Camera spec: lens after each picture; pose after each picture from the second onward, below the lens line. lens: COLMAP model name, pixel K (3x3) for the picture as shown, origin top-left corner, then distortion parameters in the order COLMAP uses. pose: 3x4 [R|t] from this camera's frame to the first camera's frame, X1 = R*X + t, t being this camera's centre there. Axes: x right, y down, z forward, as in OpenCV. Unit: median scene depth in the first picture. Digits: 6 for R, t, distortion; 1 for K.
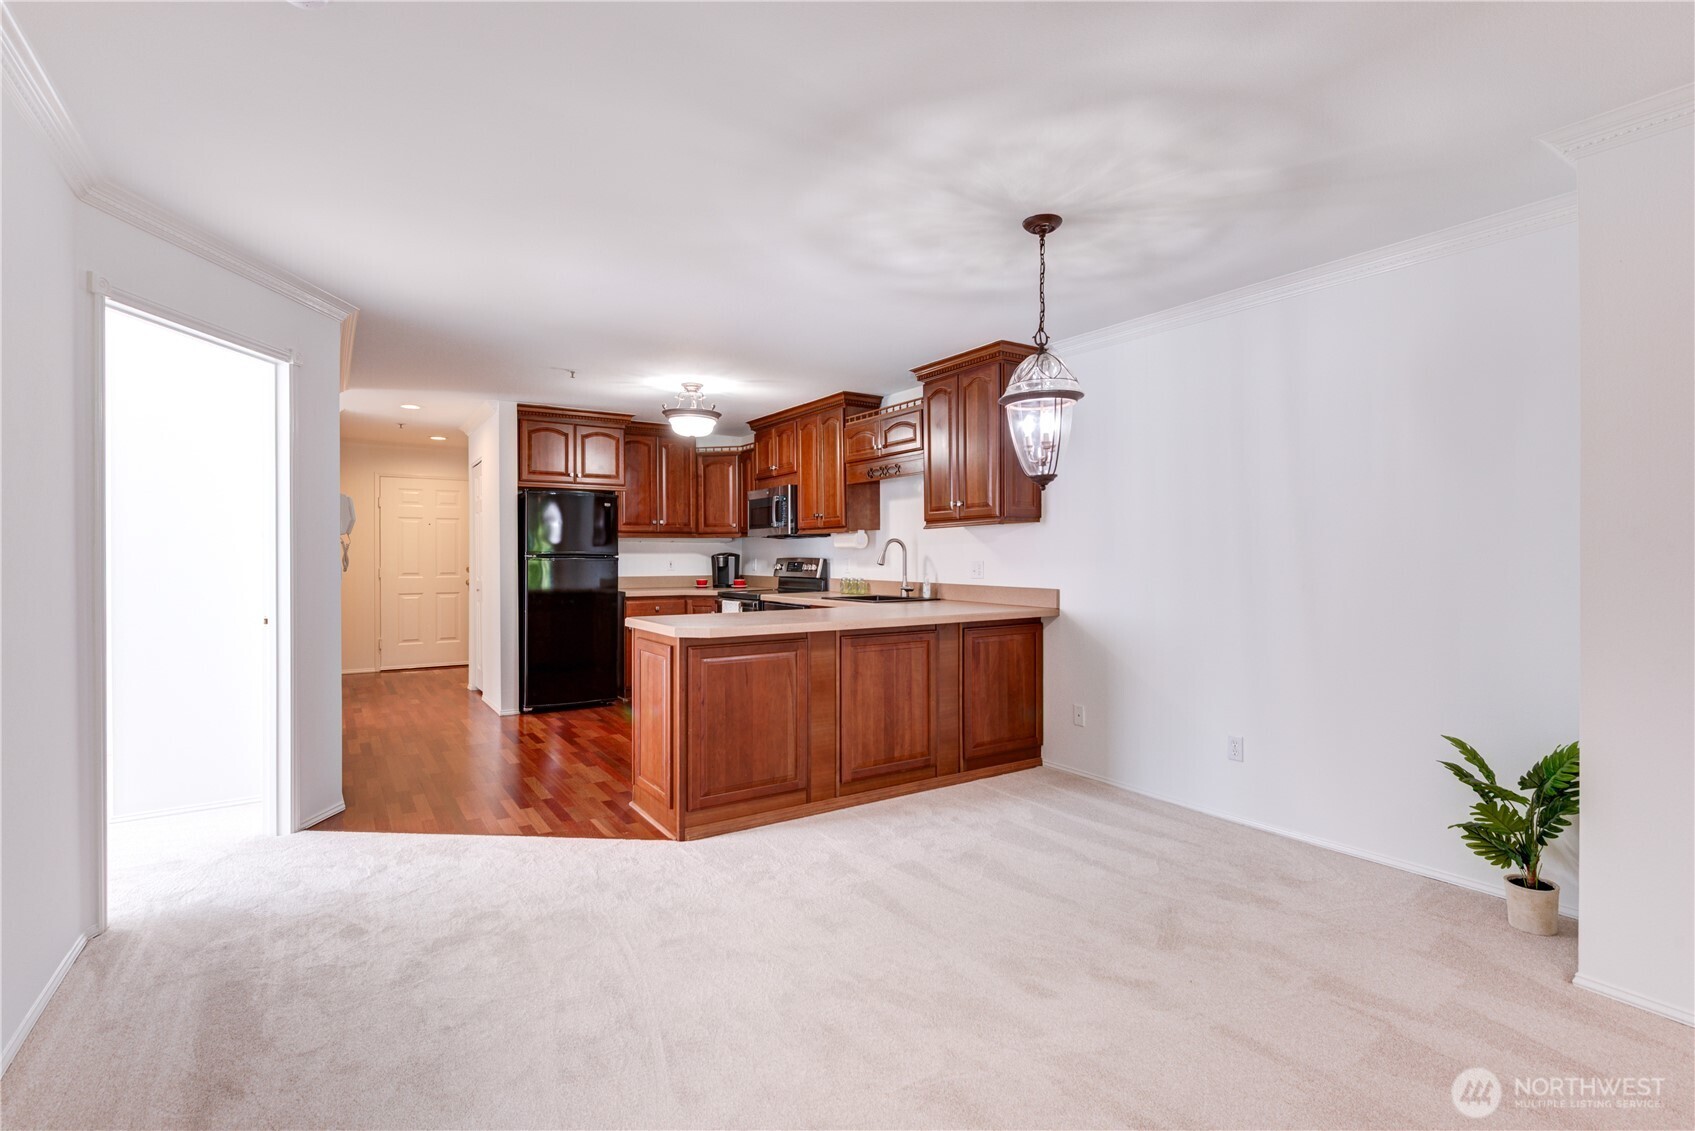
lens RADIAL K [[784.4, 0, 836.4], [0, 784.4, 561.9], [0, 0, 1]] dist [0.001386, -0.001005]
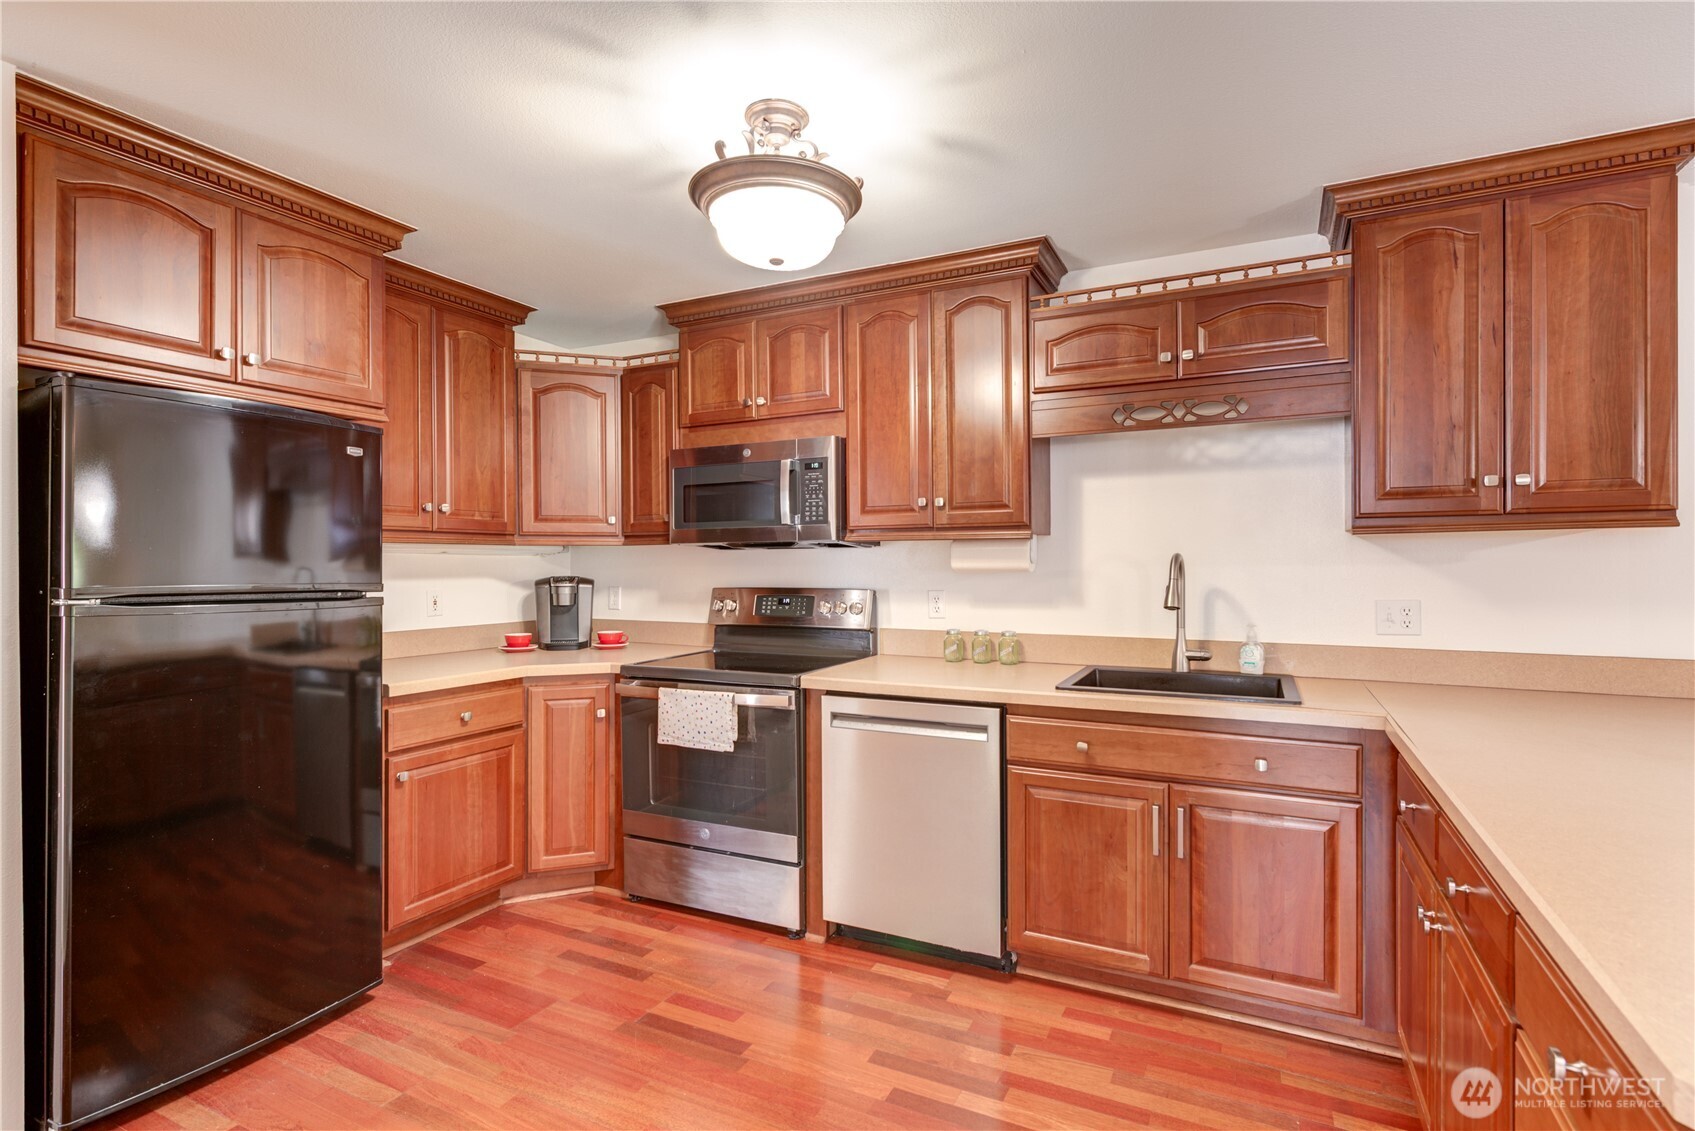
lens RADIAL K [[784.4, 0, 854.6], [0, 784.4, 566.5], [0, 0, 1]] dist [0.001386, -0.001005]
pose [[0.849073, -0.001536, 0.528273, -0.289202], [0.005201, 0.999972, -0.005452, -0.016610], [-0.528249, 0.007376, 0.849057, 0.575703]]
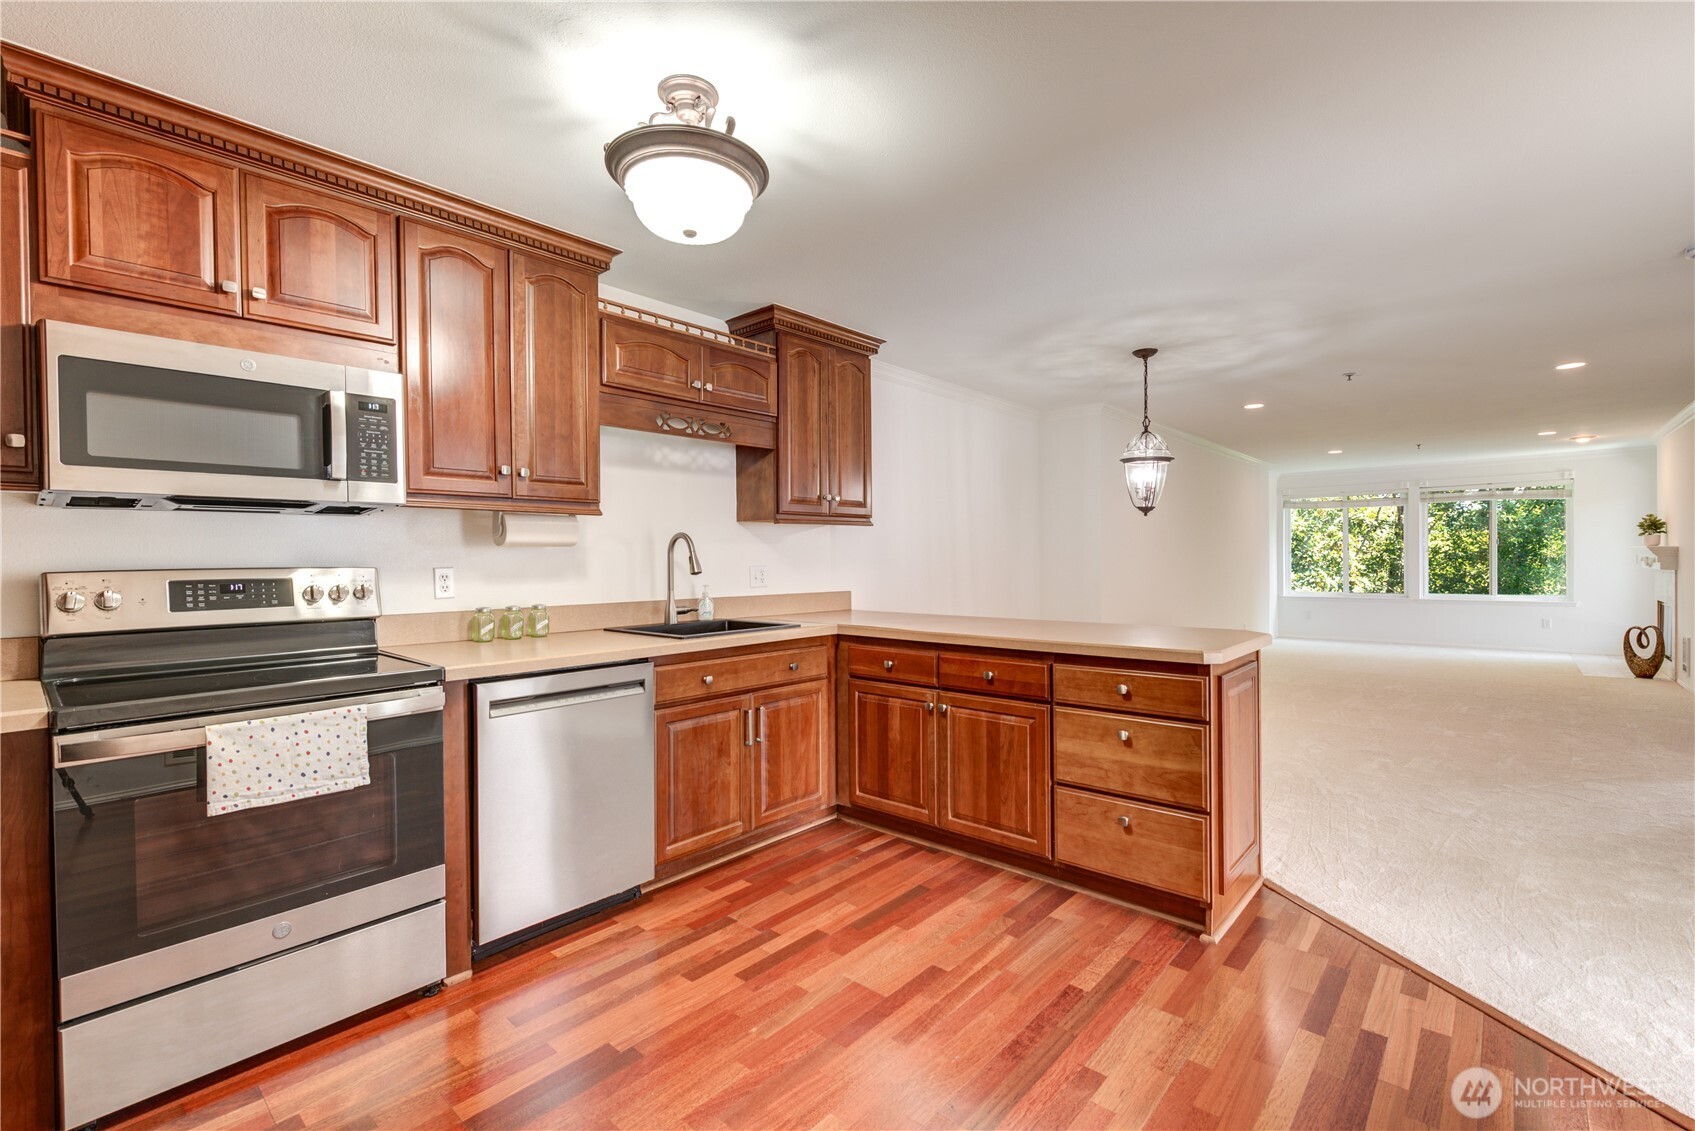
lens RADIAL K [[769.1, 0, 842.1], [0, 769.1, 564.1], [0, 0, 1]] dist [0.000489, -0.000201]
pose [[-0.280906, -0.001918, 0.959733, -0.462459], [0.017117, 0.999829, 0.007008, -0.005359], [-0.959583, 0.018396, -0.280825, 0.869136]]
